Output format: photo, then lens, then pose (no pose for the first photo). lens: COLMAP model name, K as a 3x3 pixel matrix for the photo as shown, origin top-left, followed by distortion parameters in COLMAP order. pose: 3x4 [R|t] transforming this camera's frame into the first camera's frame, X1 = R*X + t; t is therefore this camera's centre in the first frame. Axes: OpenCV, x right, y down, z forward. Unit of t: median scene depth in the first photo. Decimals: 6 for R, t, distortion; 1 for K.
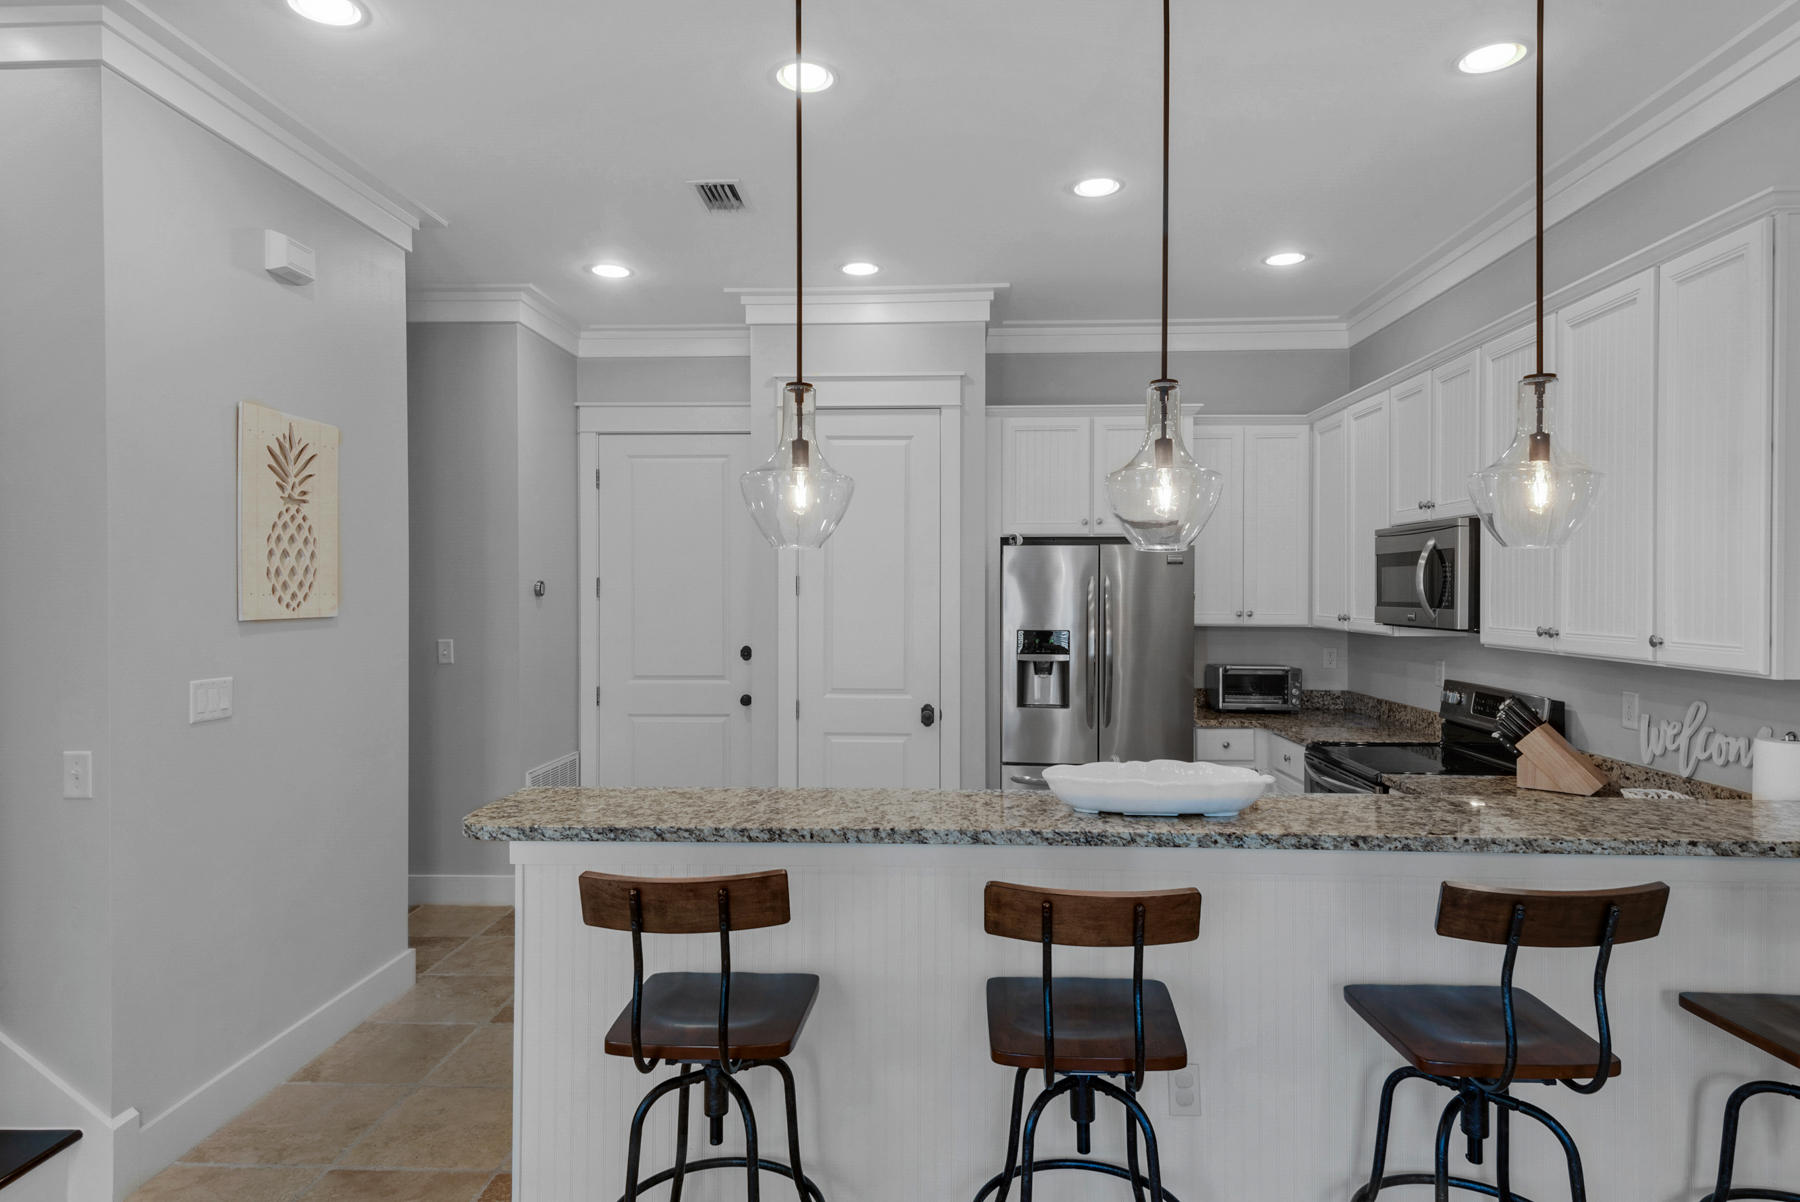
lens RADIAL K [[1010.5, 0, 911.4], [0, 1010.5, 616.7], [0, 0, 1]] dist [0.012632, -0.000472]
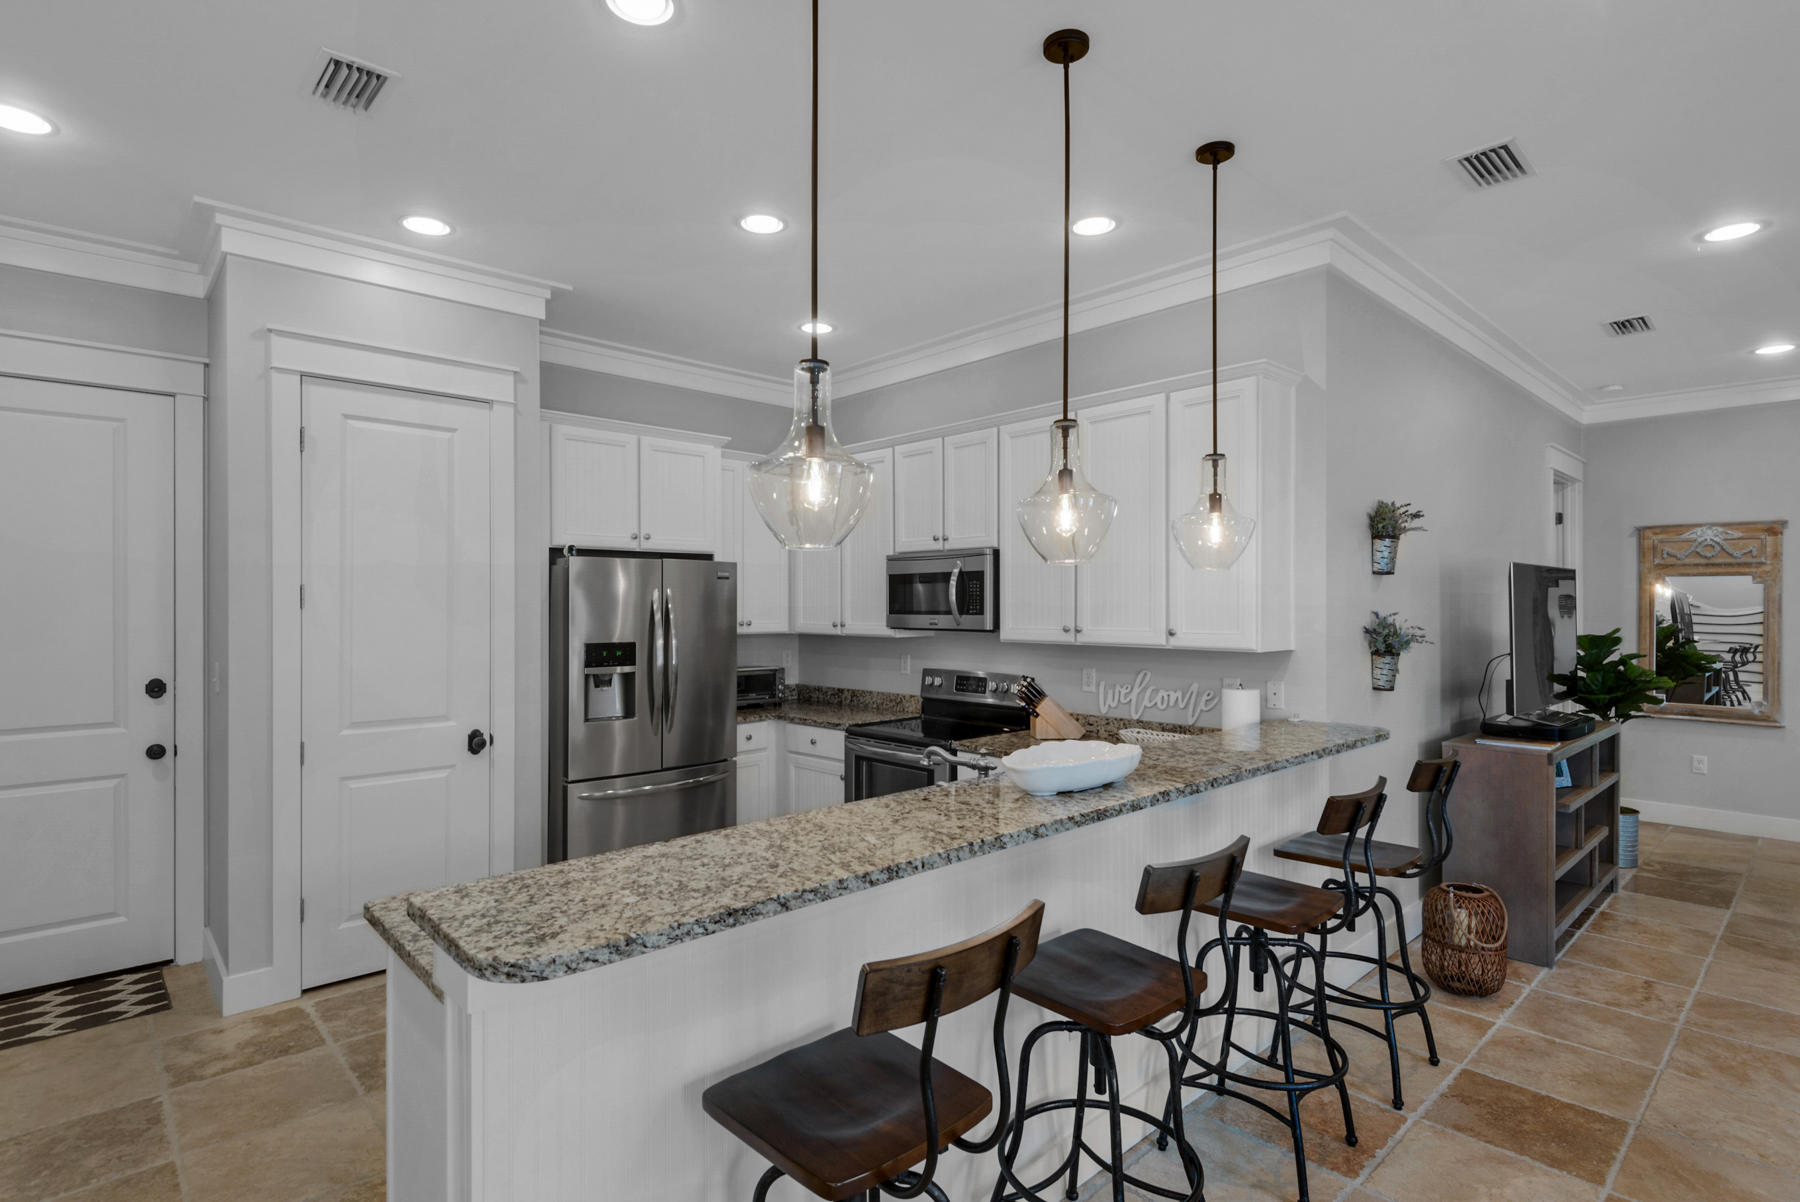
lens RADIAL K [[893.9, 0, 894.8], [0, 893.9, 600.4], [0, 0, 1]] dist [0.004202, -0.006042]
pose [[0.702783, -0.000881, 0.711404, -0.428310], [0.022666, 0.999519, -0.021154, -0.003960], [-0.711043, 0.030991, 0.702465, 0.271800]]
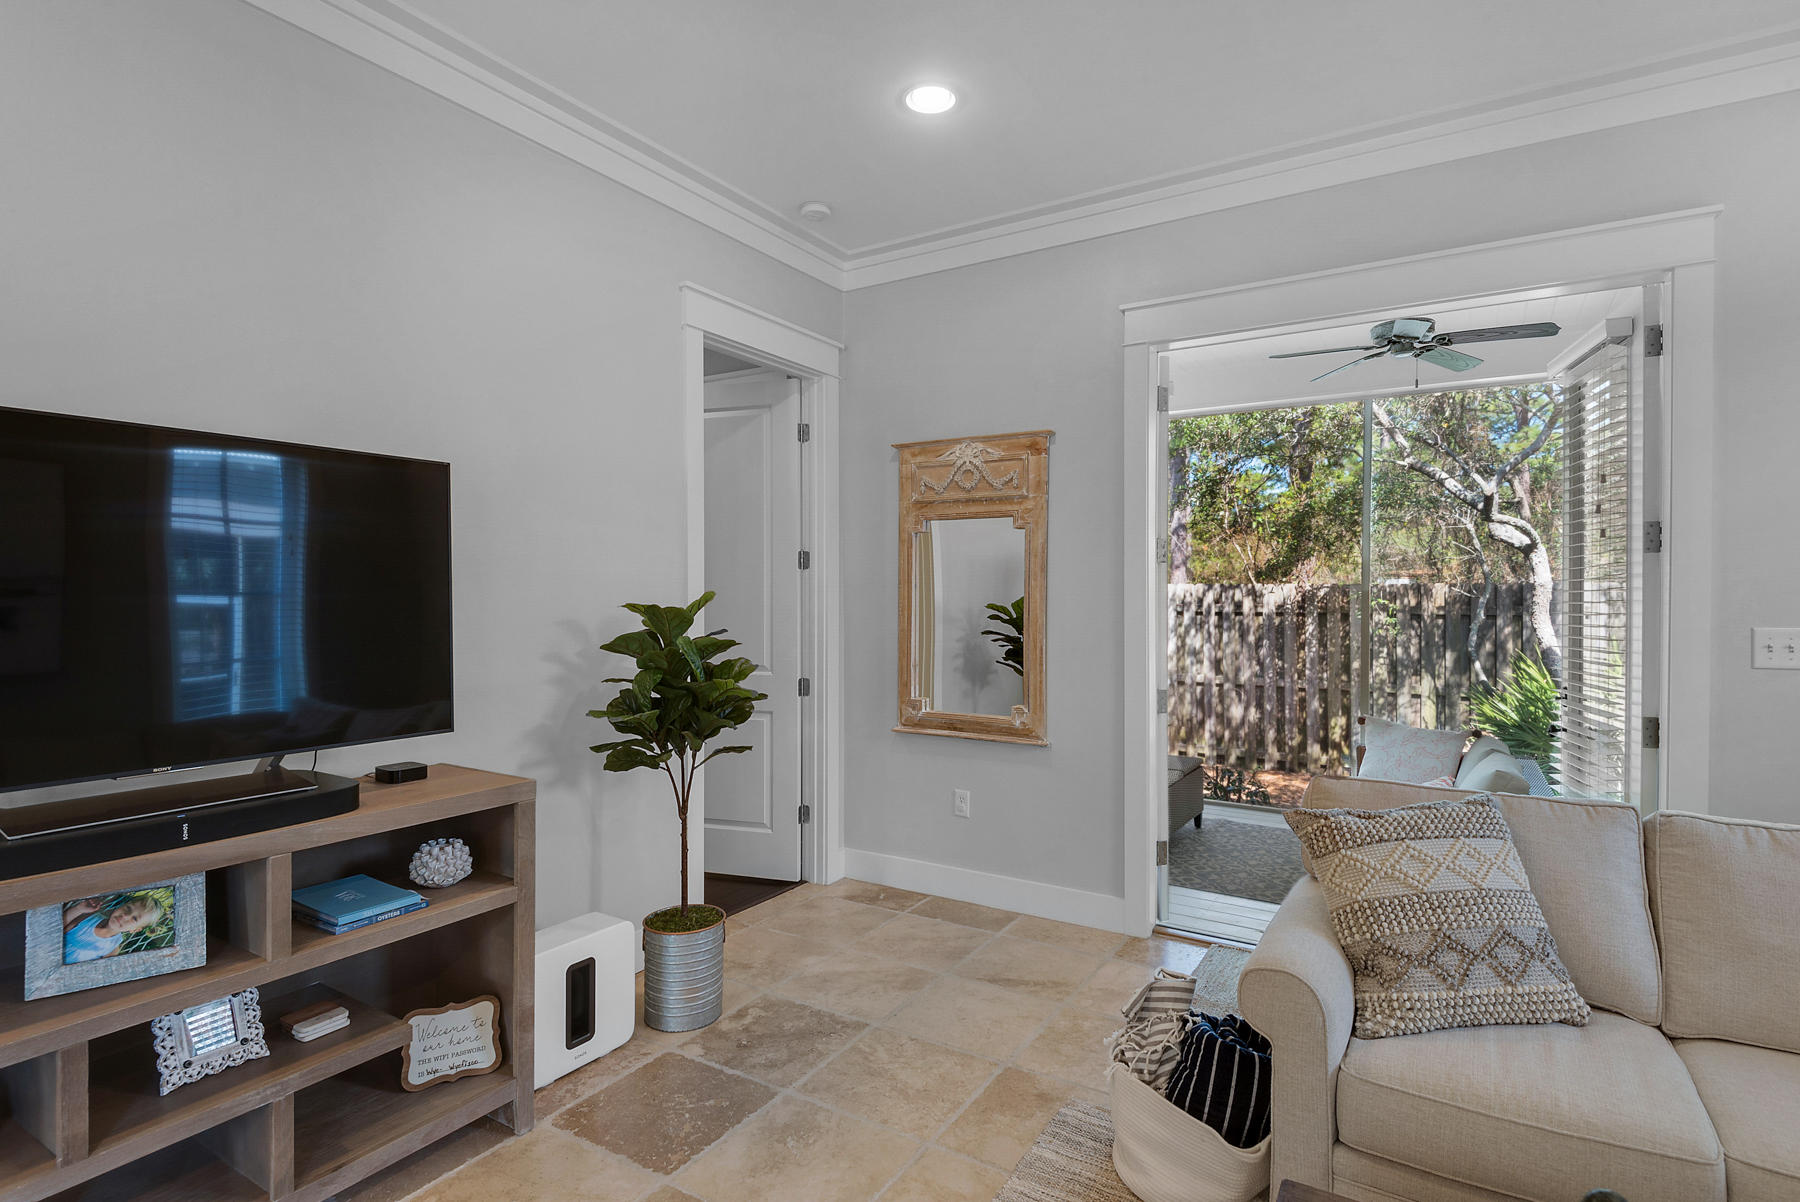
lens RADIAL K [[893.9, 0, 891.2], [0, 893.9, 605.2], [0, 0, 1]] dist [0.004202, -0.006042]
pose [[0.491457, -0.014873, 0.870775, 0.934139], [0.028018, 0.999607, 0.001261, 0.057610], [-0.870451, 0.023778, 0.491681, -0.125159]]
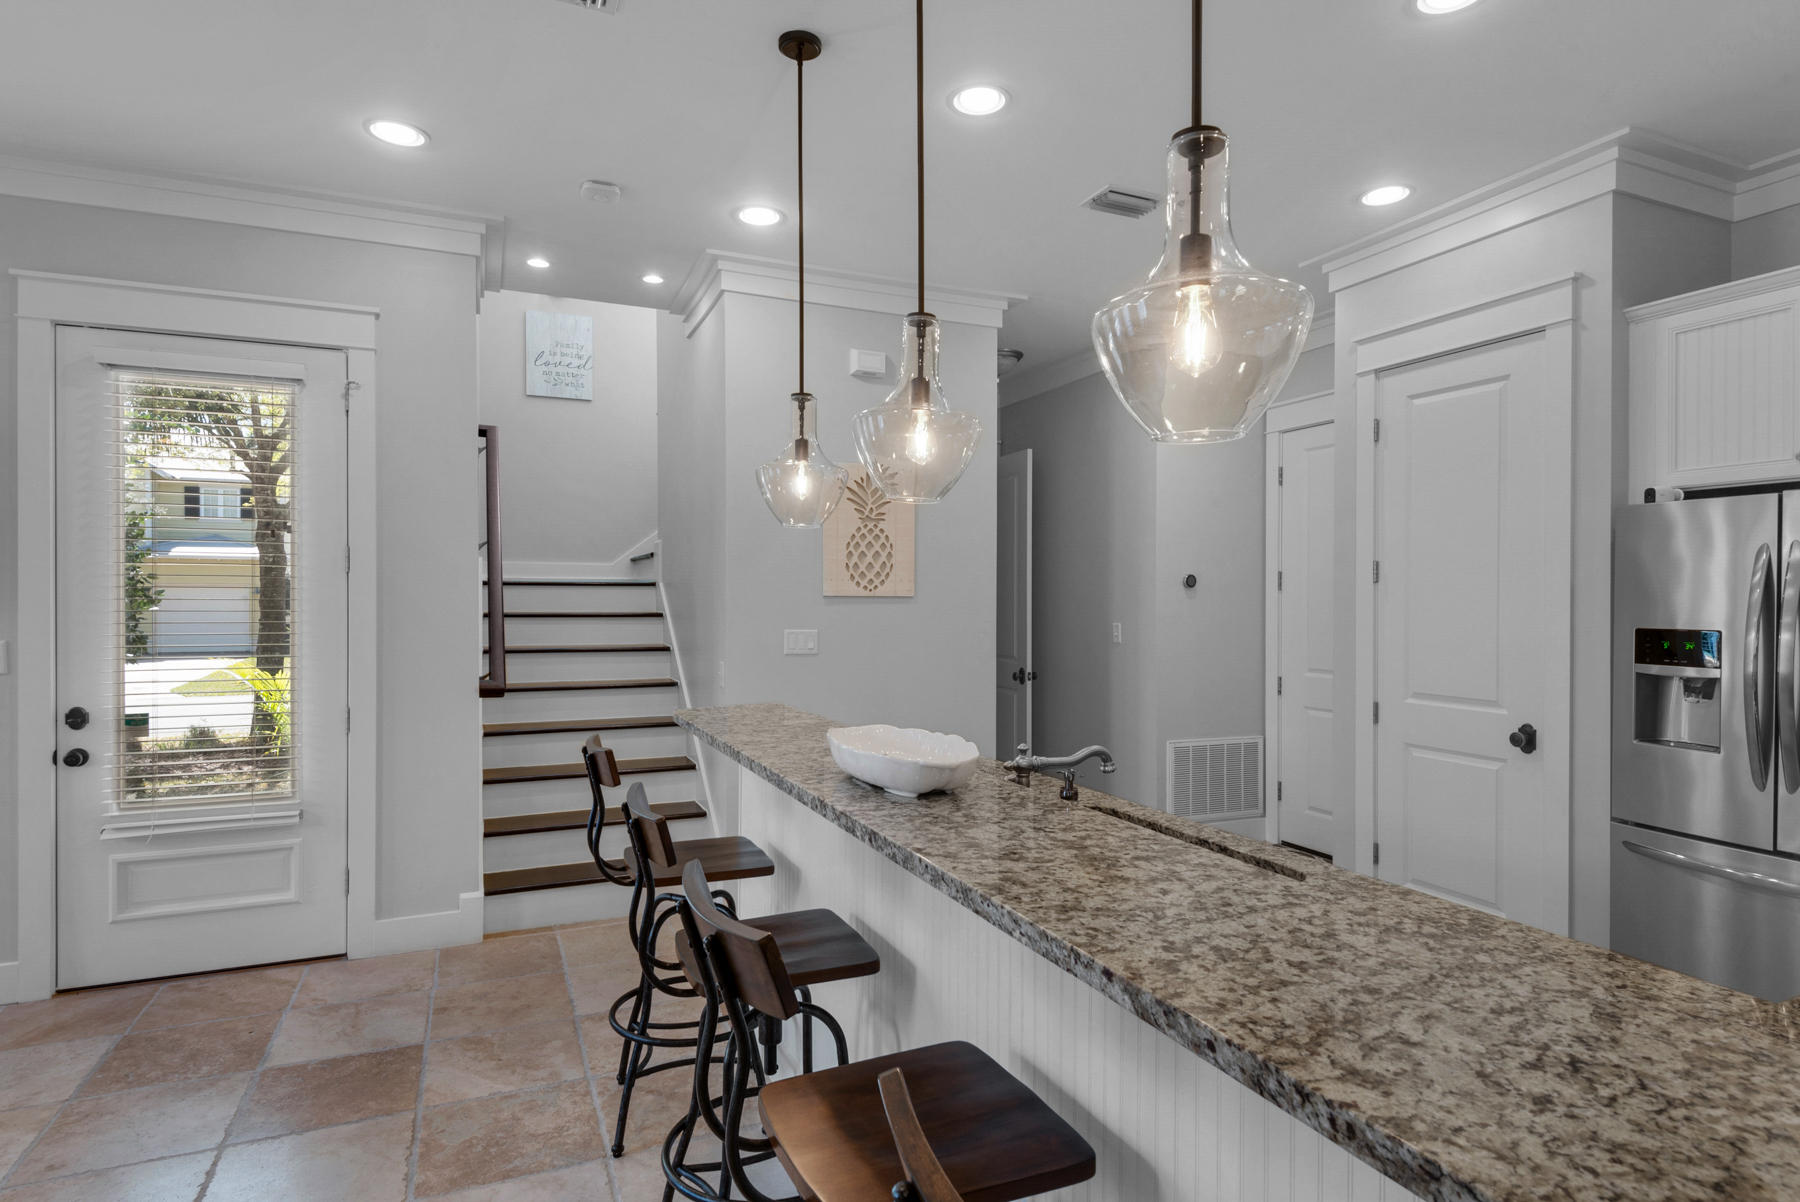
lens RADIAL K [[951.1, 0, 907.2], [0, 951.1, 596.2], [0, 0, 1]] dist [0.017061, -0.004653]
pose [[0.446081, -0.004047, -0.894984, 0.672136], [-0.027384, 0.999460, -0.018169, 0.024861], [0.894574, 0.032613, 0.445729, 0.399355]]
